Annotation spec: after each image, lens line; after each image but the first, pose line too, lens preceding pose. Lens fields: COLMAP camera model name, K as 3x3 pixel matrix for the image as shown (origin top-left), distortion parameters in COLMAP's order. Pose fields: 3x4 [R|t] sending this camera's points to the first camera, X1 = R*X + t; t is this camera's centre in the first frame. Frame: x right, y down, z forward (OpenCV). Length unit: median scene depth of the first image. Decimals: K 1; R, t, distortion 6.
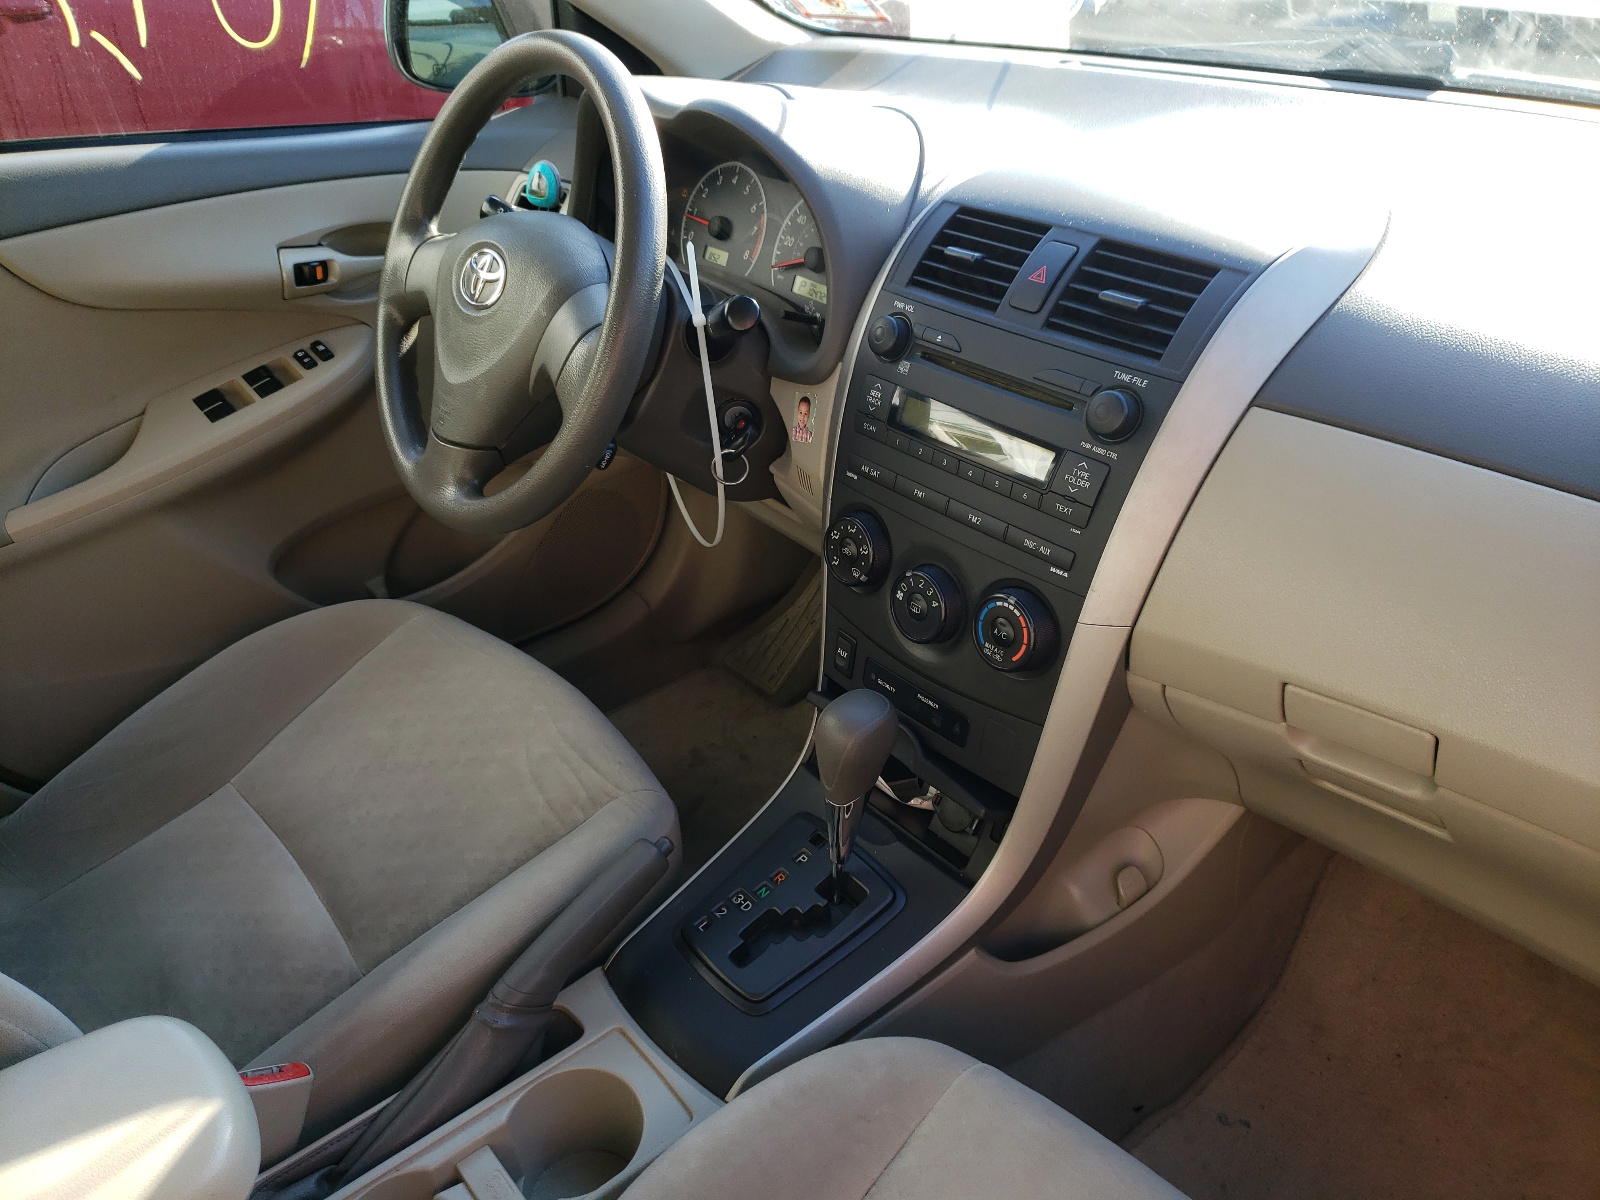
lens RADIAL K [[1225.5, 0, 796.3], [0, 1225.5, 608.3], [0, 0, 1]] dist [0.026570, -0.052722]
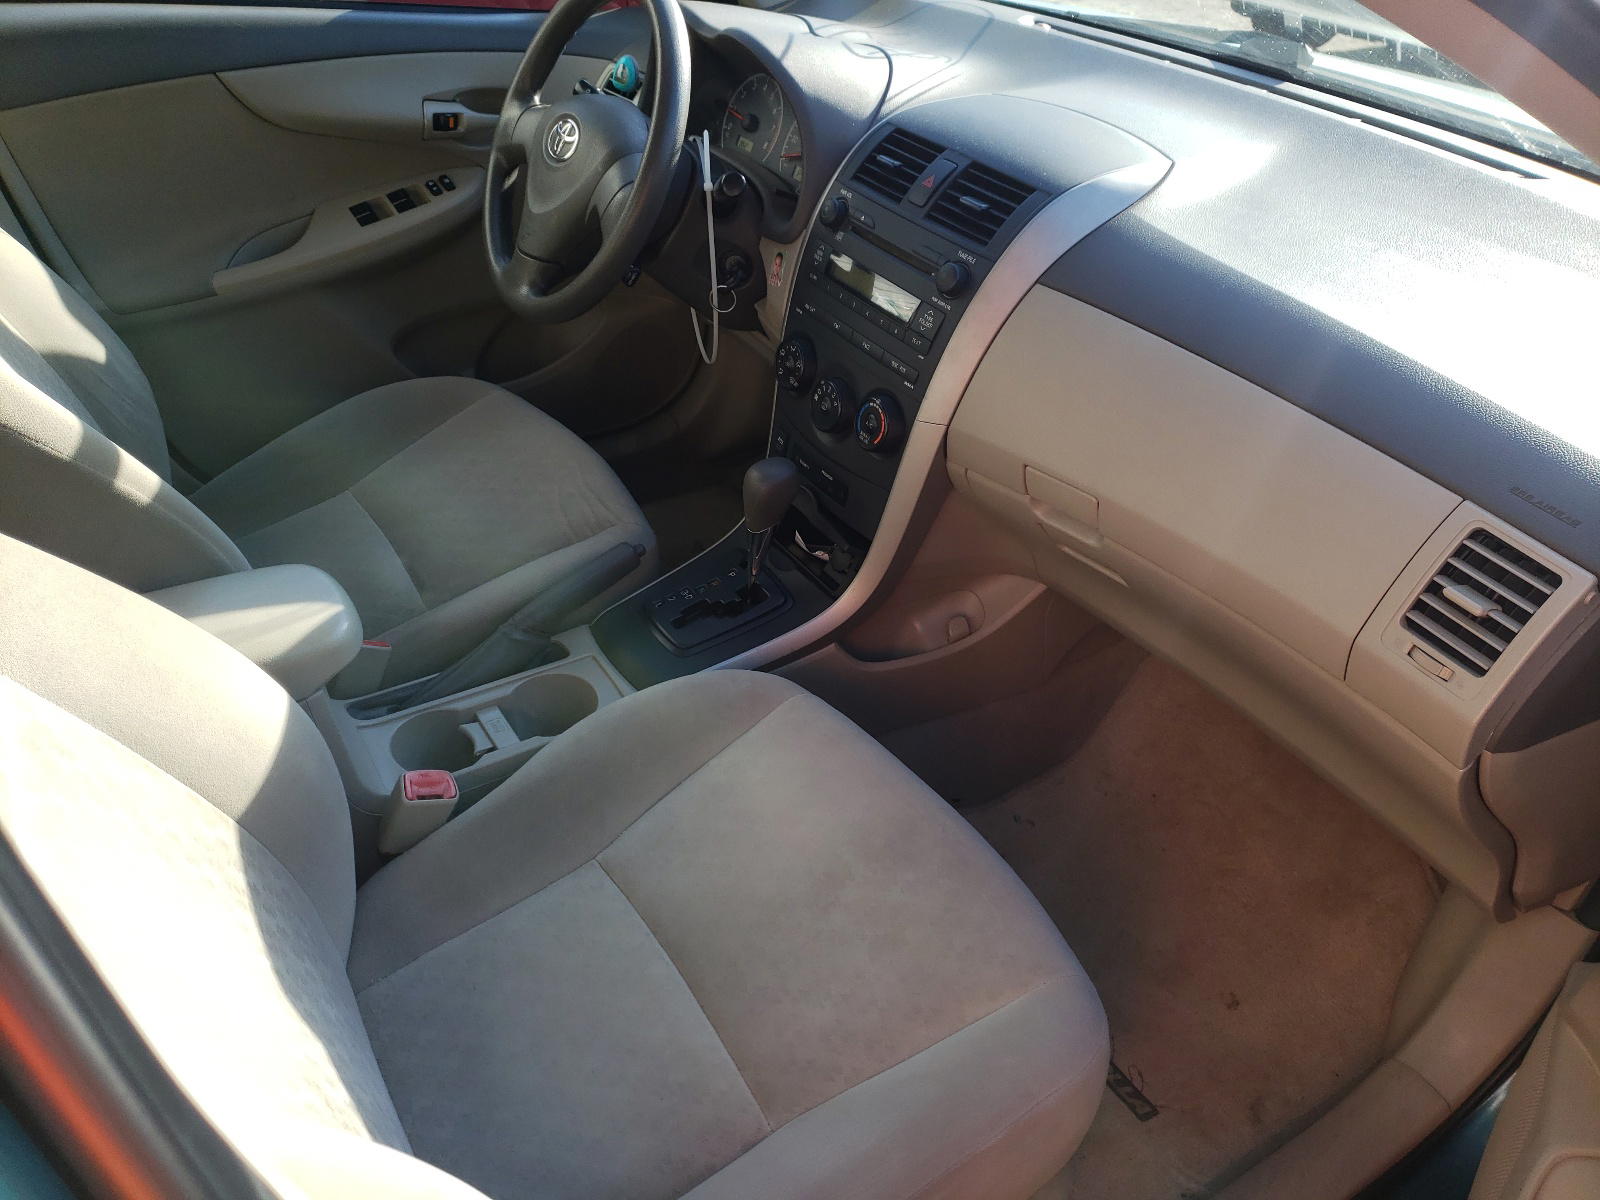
lens RADIAL K [[1225.5, 0, 815.2], [0, 1225.5, 638.2], [0, 0, 1]] dist [0.026570, -0.052722]
pose [[0.989320, 0.138329, -0.045952, 0.179078], [-0.133523, 0.986487, 0.094946, 0.126604], [0.058464, -0.087796, 0.994421, -0.446589]]
